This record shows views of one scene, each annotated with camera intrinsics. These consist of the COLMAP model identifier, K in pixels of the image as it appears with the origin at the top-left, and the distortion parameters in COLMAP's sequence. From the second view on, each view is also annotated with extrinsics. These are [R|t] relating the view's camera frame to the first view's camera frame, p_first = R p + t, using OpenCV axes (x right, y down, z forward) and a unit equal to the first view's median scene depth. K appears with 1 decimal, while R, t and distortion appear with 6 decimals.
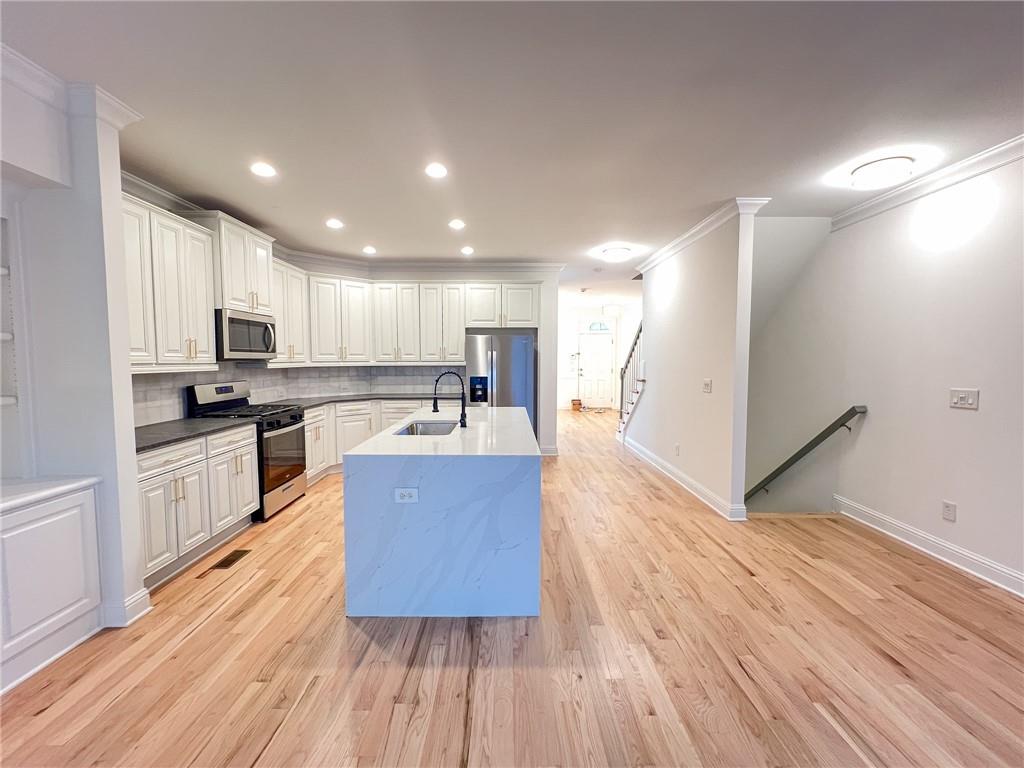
lens RADIAL K [[427.7, 0, 512.0], [0, 427.7, 384.0], [0, 0, 1]] dist [-0.000854, 0.000105]
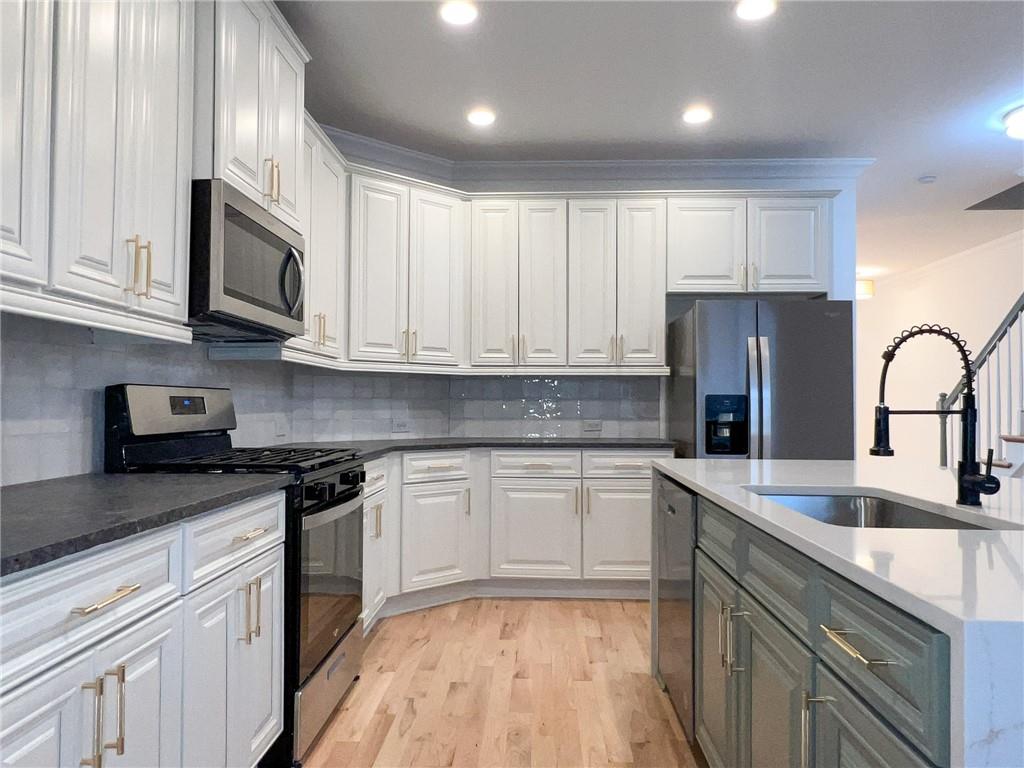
lens RADIAL K [[688.6, 0, 510.5], [0, 688.6, 387.9], [0, 0, 1]] dist [-0.000688, -0.002032]
pose [[0.998657, 0.003278, -0.051714, -0.327678], [-0.007718, 0.996274, -0.085900, 0.047509], [0.051240, 0.086183, 0.994961, 0.366101]]
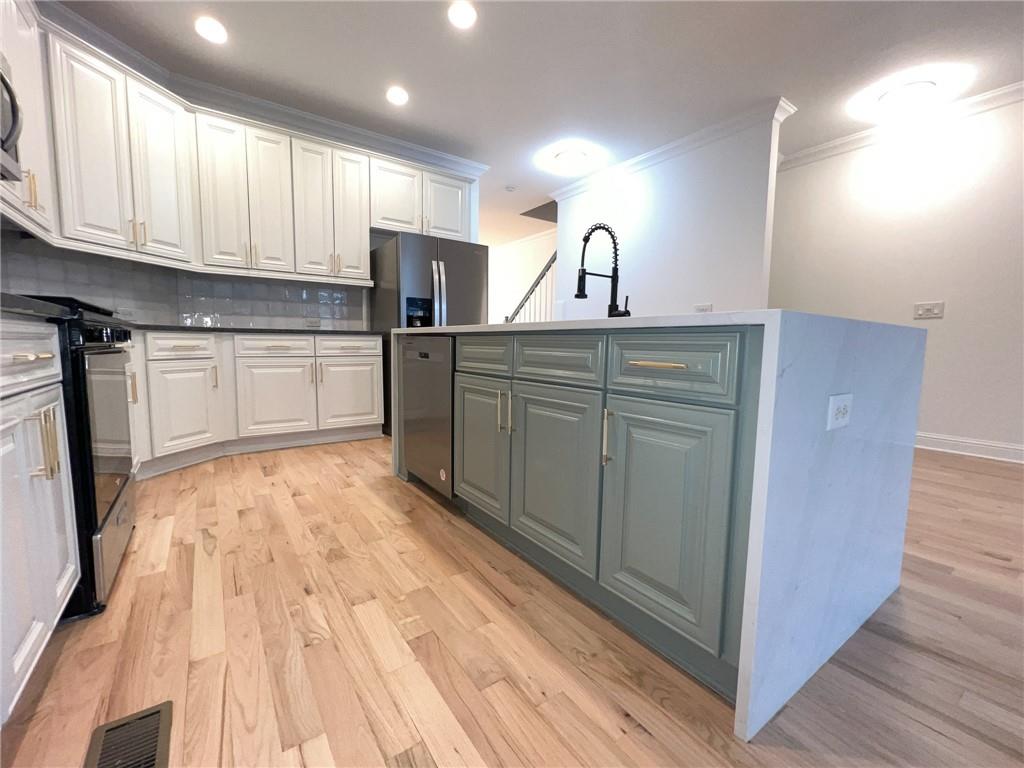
lens RADIAL K [[430.5, 0, 512.0], [0, 430.5, 384.0], [0, 0, 1]] dist [-0.001649, 0.000007]
pose [[0.820360, -0.045078, 0.570068, -0.435665], [0.024465, 0.998742, 0.043769, 0.113994], [-0.571324, -0.021959, 0.820431, 0.461485]]
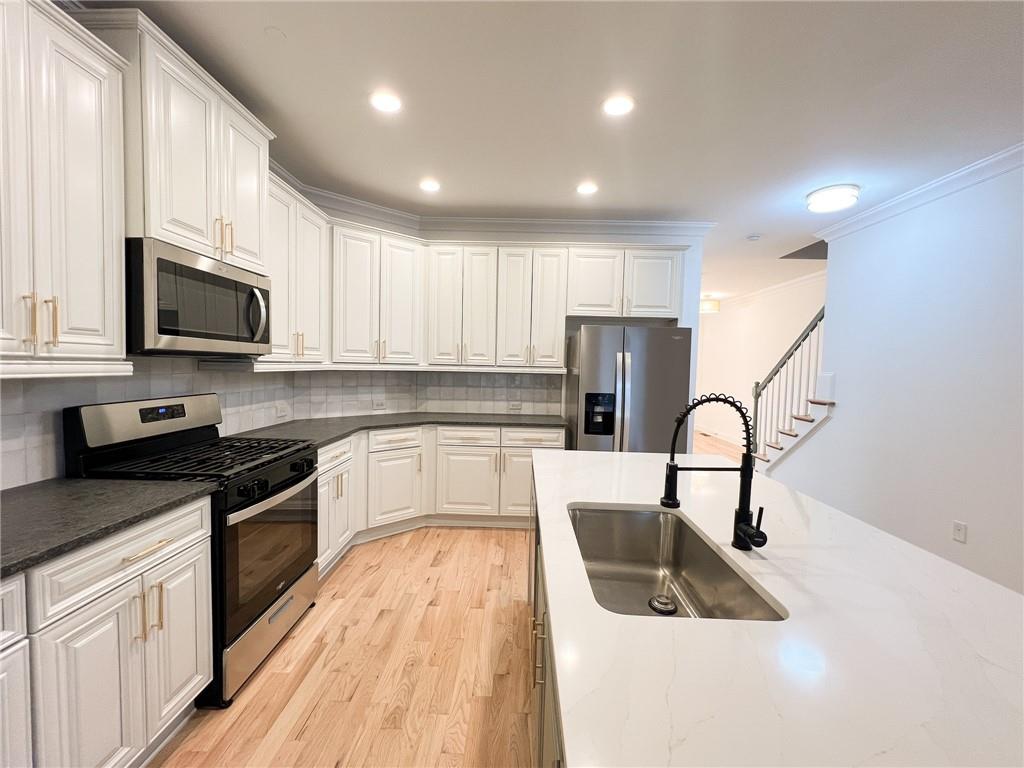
lens RADIAL K [[424.8, 0, 512.0], [0, 424.8, 384.0], [0, 0, 1]] dist [-0.002693, -0.000101]
pose [[0.999281, 0.025319, -0.028206, -0.235215], [-0.025744, 0.999559, -0.014814, -0.022534], [0.027818, 0.015530, 0.999492, 0.485859]]
